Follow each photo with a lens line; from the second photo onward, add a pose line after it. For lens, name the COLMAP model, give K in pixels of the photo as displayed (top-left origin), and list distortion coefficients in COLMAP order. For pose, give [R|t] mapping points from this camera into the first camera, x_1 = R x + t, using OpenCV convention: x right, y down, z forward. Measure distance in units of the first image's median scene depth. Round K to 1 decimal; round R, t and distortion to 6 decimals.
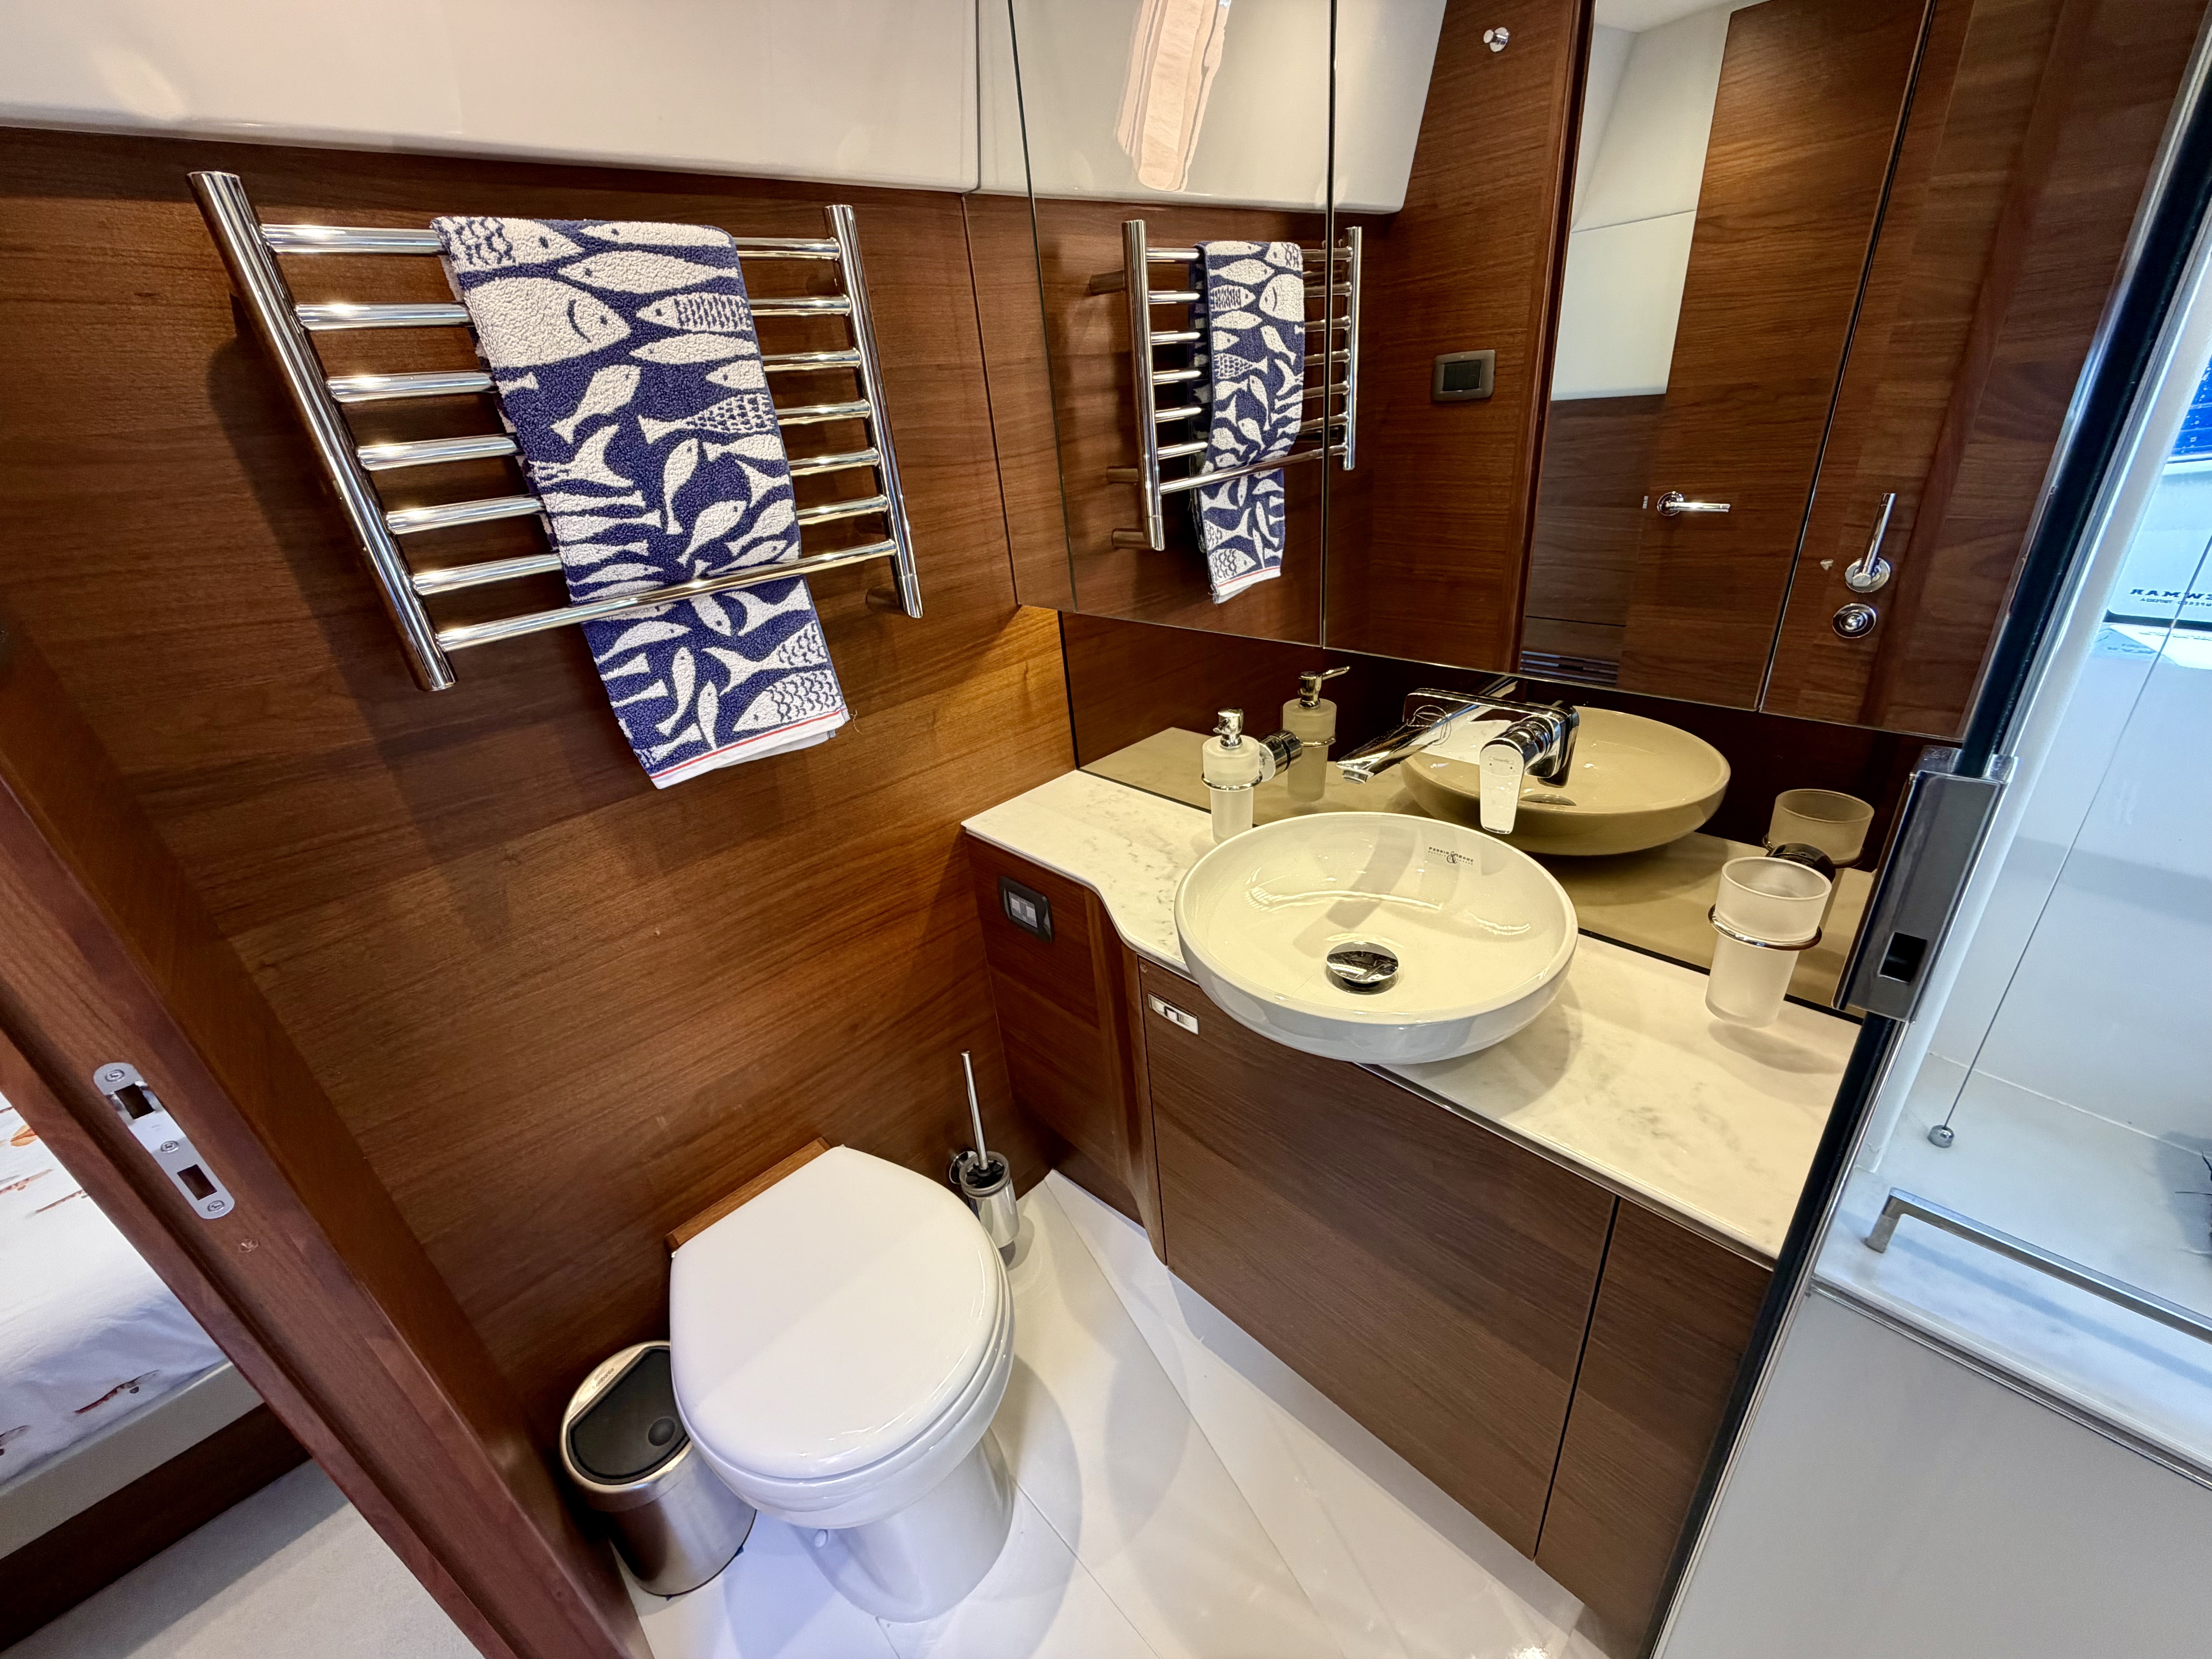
lens RADIAL K [[884.8, 0, 1098.9], [0, 884.8, 829.5], [0, 0, 1]] dist [-0.000875, -0.000618]
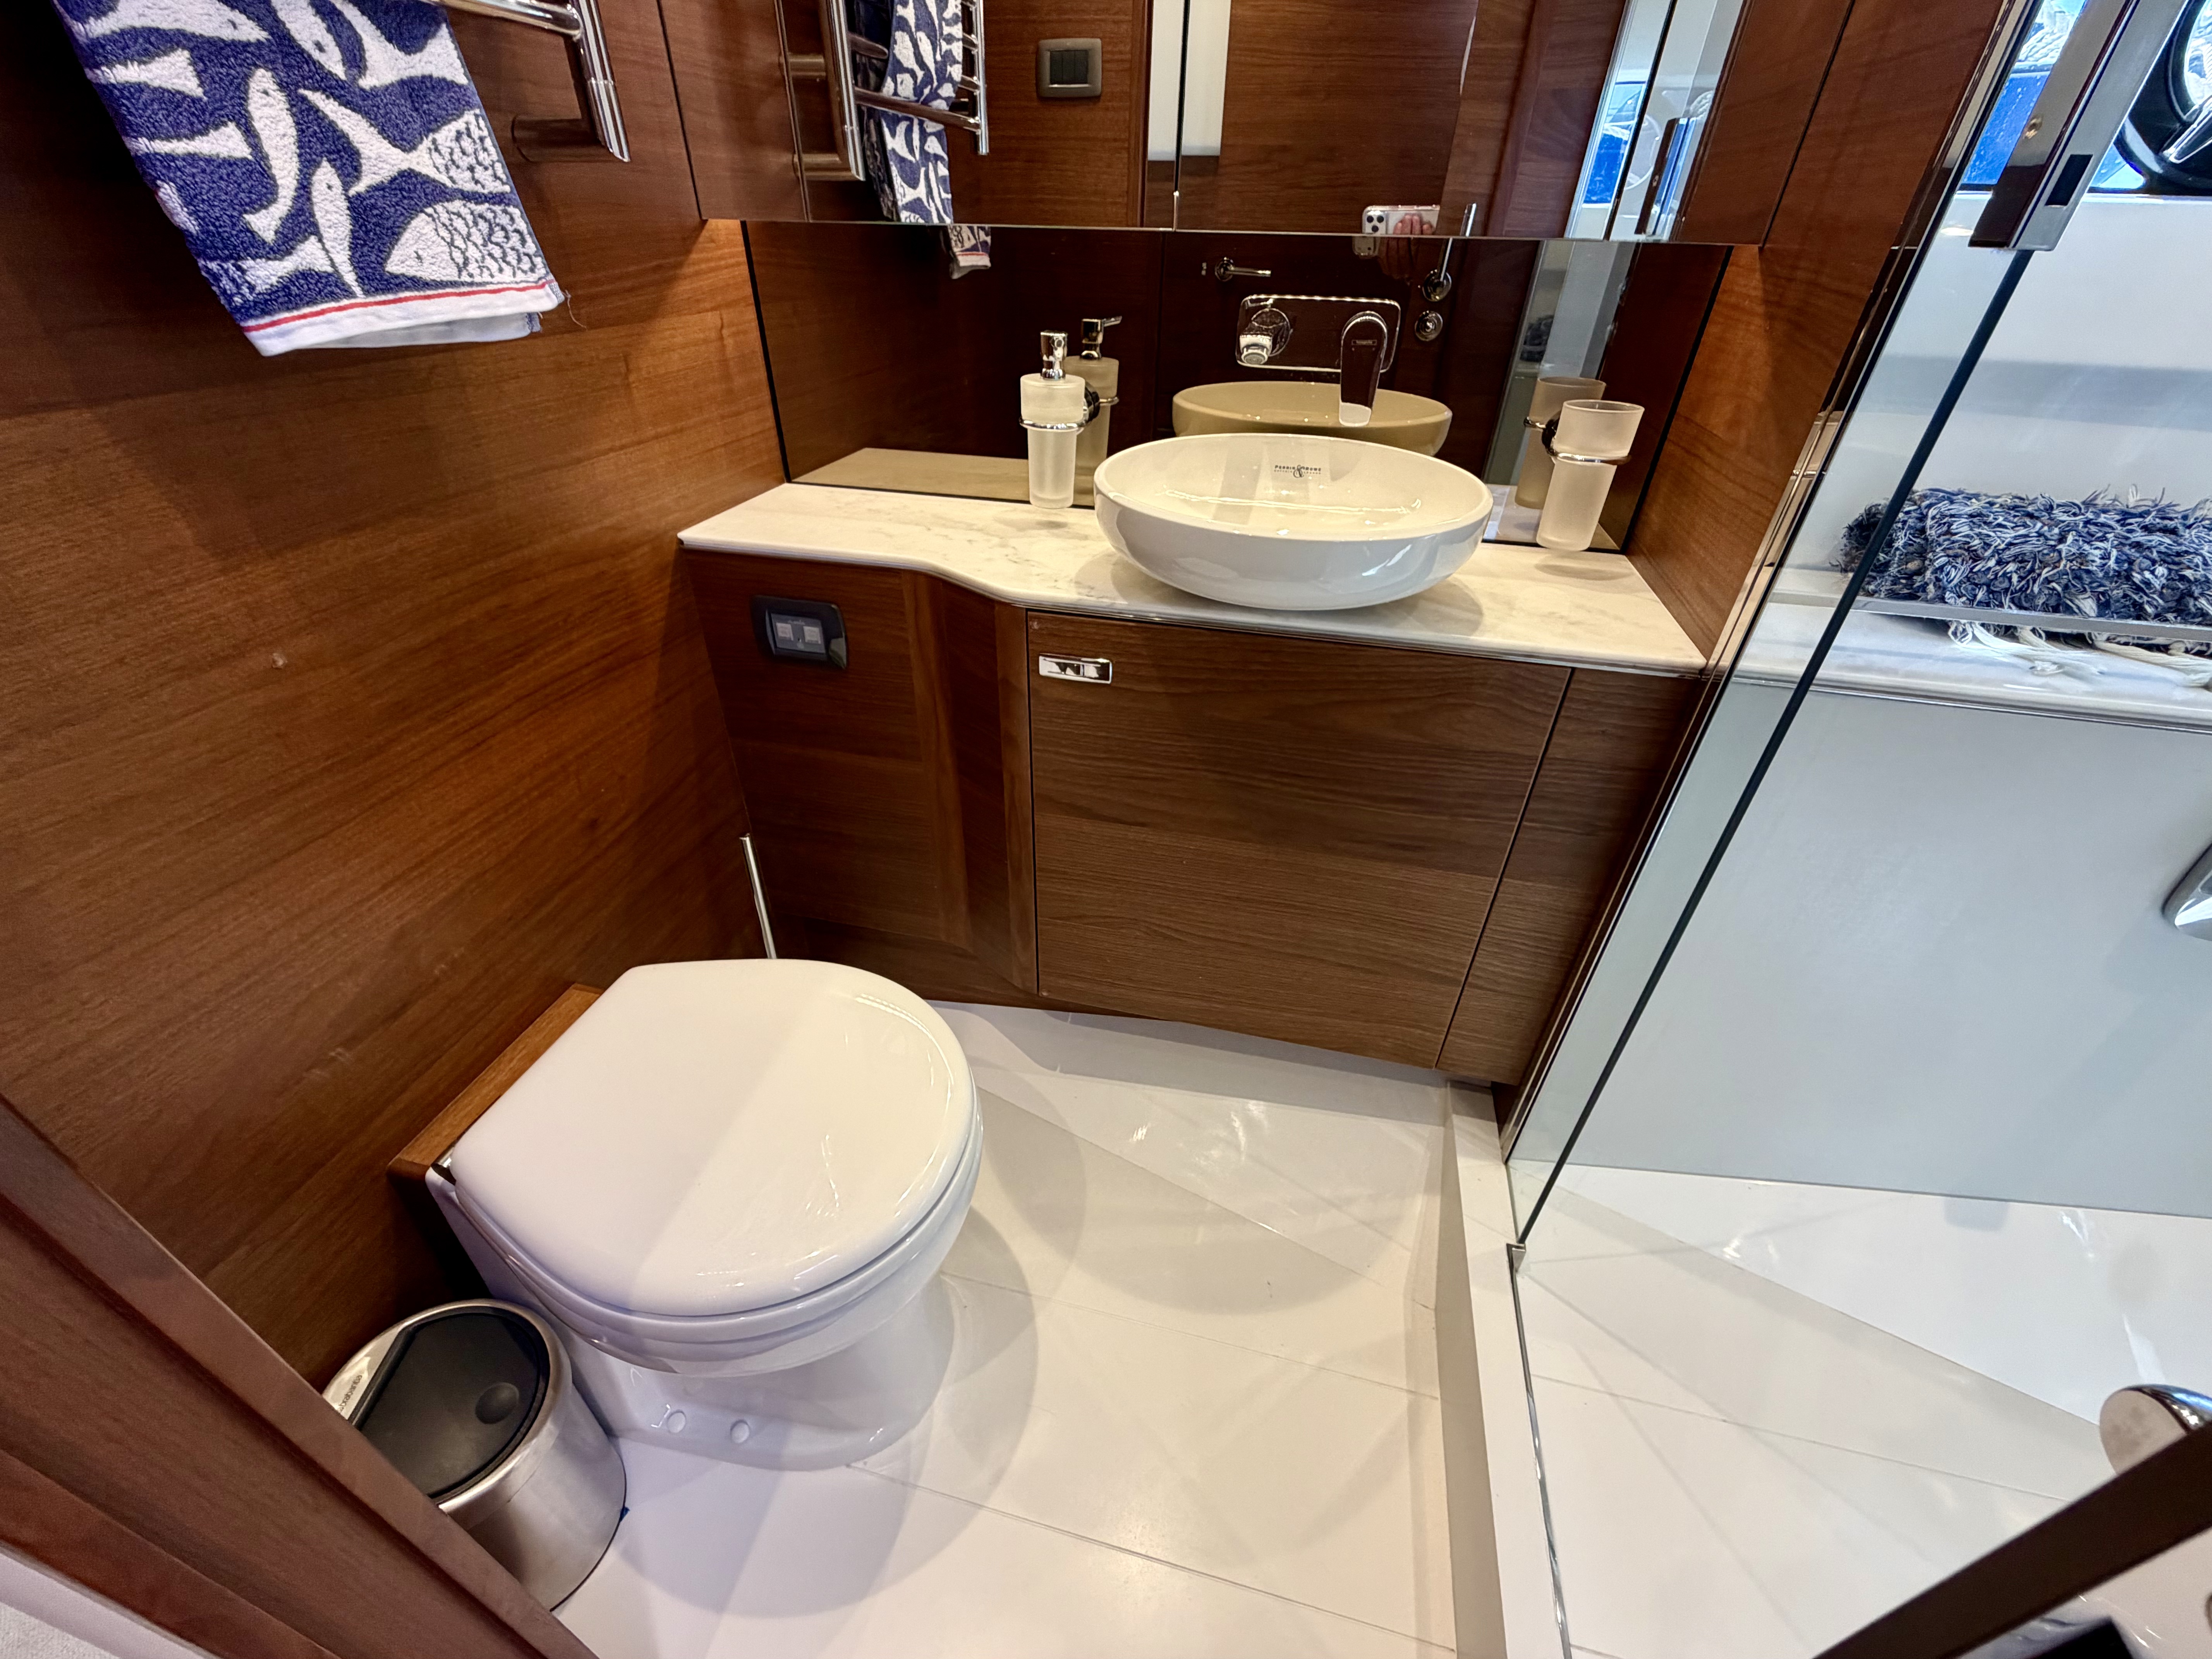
lens RADIAL K [[883.5, 0, 1097.4], [0, 883.5, 833.5], [0, 0, 1]] dist [-0.001328, 0.000355]
pose [[0.836142, -0.214634, 0.504776, -0.347663], [0.152414, 0.974936, 0.162082, 0.206182], [-0.526913, -0.058589, 0.847898, 0.197277]]
